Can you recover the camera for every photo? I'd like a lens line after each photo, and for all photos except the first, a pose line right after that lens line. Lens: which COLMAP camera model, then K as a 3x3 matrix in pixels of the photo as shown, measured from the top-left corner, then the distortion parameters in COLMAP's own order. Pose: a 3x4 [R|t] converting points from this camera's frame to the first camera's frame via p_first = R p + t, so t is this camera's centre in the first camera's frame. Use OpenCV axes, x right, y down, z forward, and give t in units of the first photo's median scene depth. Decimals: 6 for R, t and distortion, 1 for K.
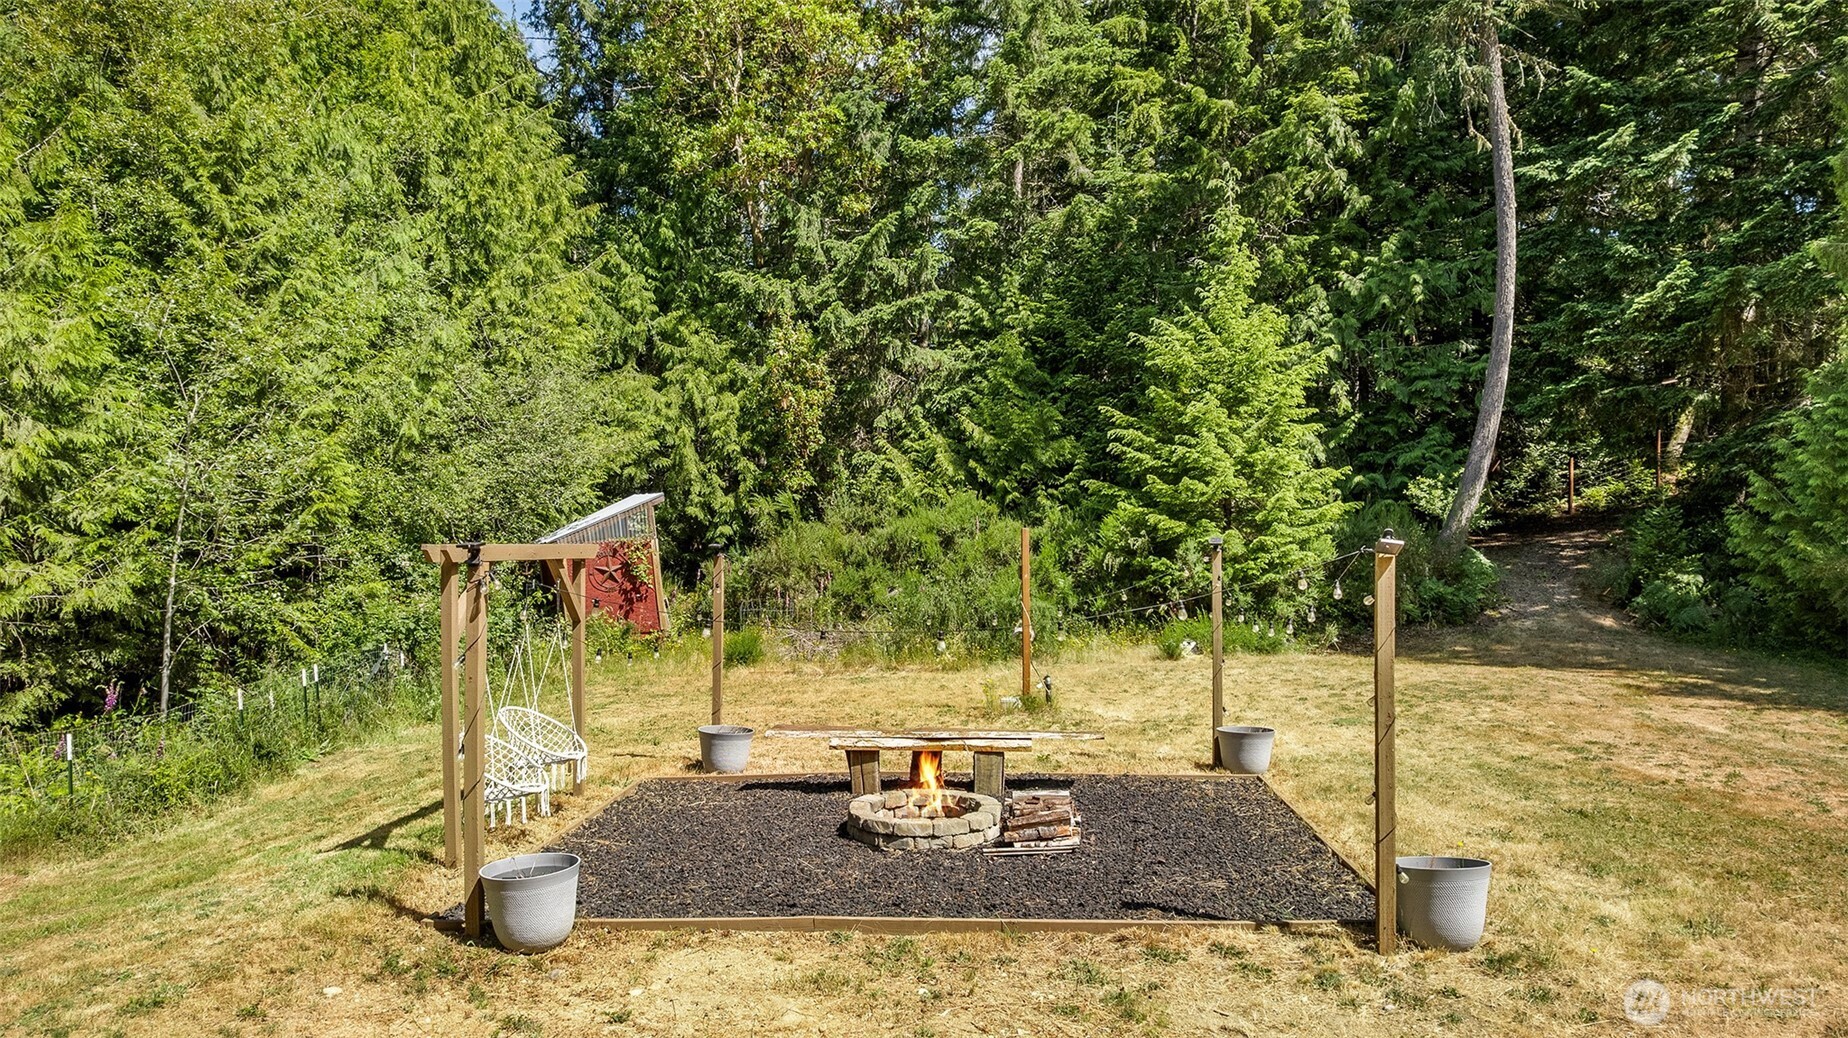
lens RADIAL K [[1198.9, 0, 911.8], [0, 1198.9, 517.9], [0, 0, 1]] dist [-0.061389, 0.047085]
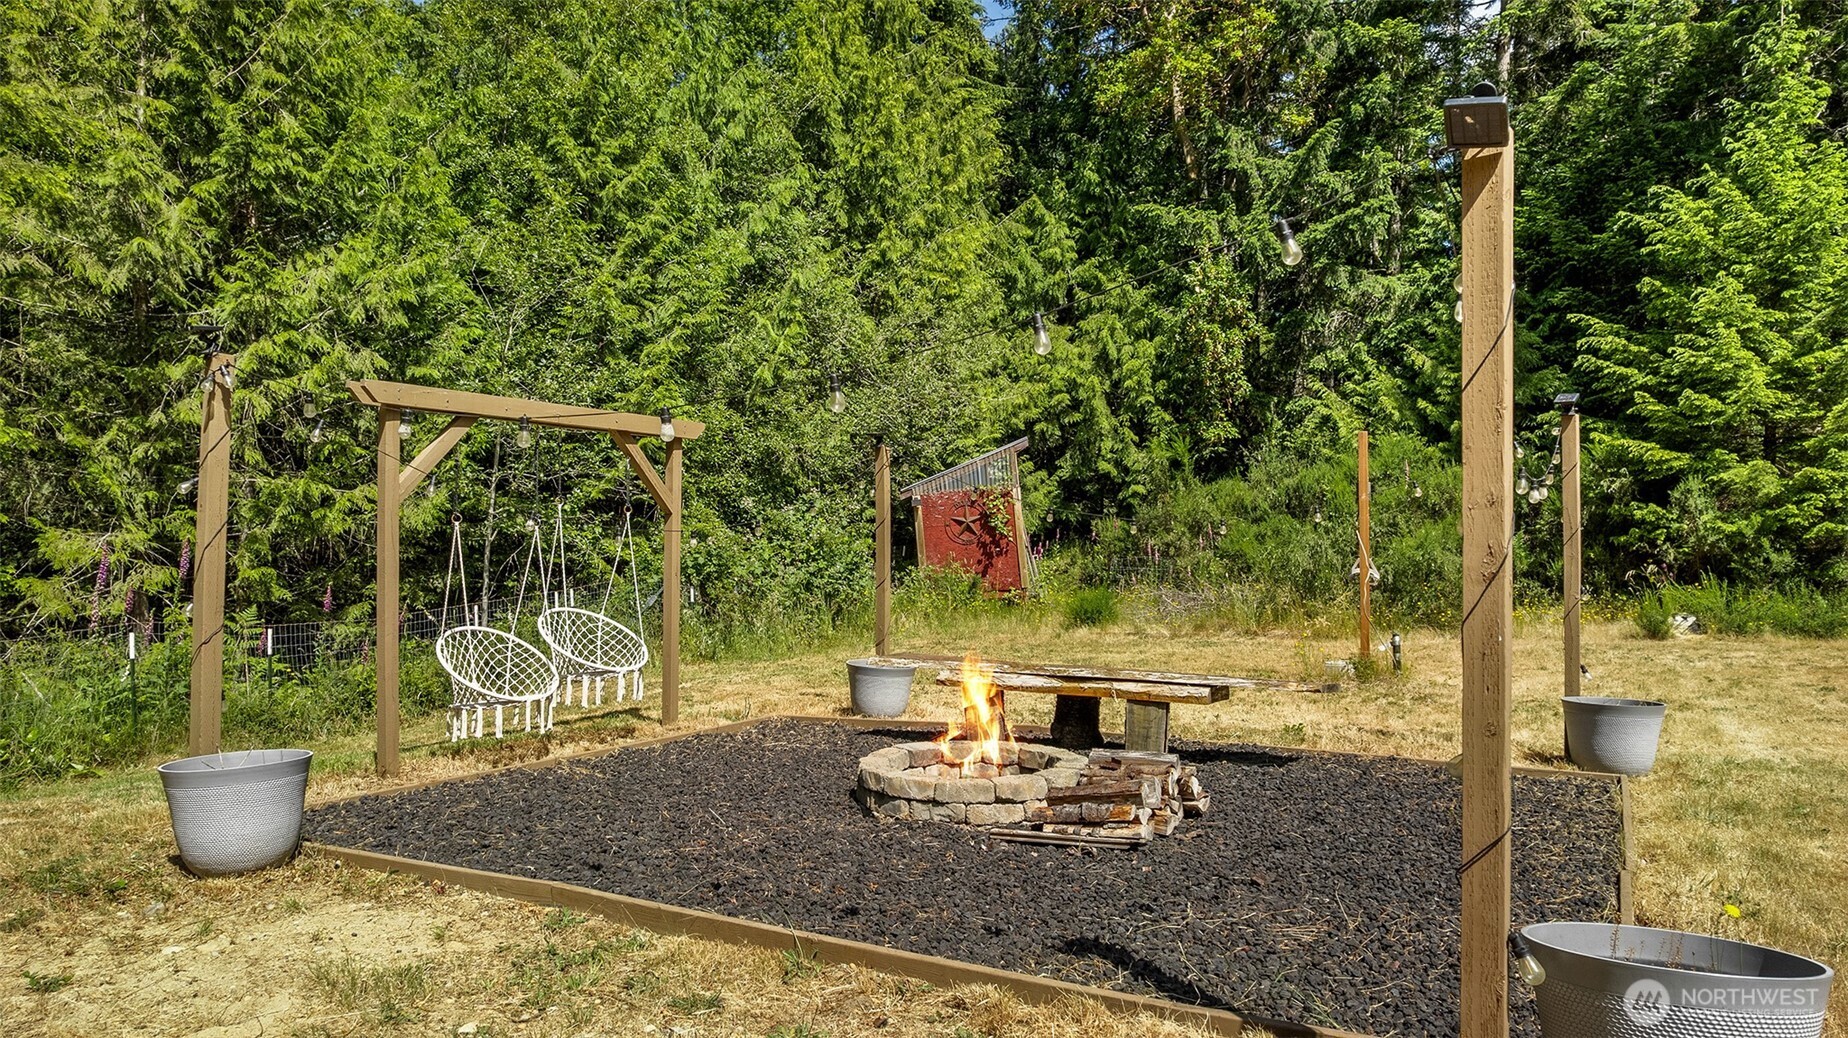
lens RADIAL K [[1198.9, 0, 924.4], [0, 1198.9, 529.8], [0, 0, 1]] dist [-0.061389, 0.047085]
pose [[0.907256, 0.004851, -0.420551, 0.081370], [-0.000033, 0.999934, 0.011463, 0.030972], [0.420579, -0.010386, 0.907197, 0.113767]]
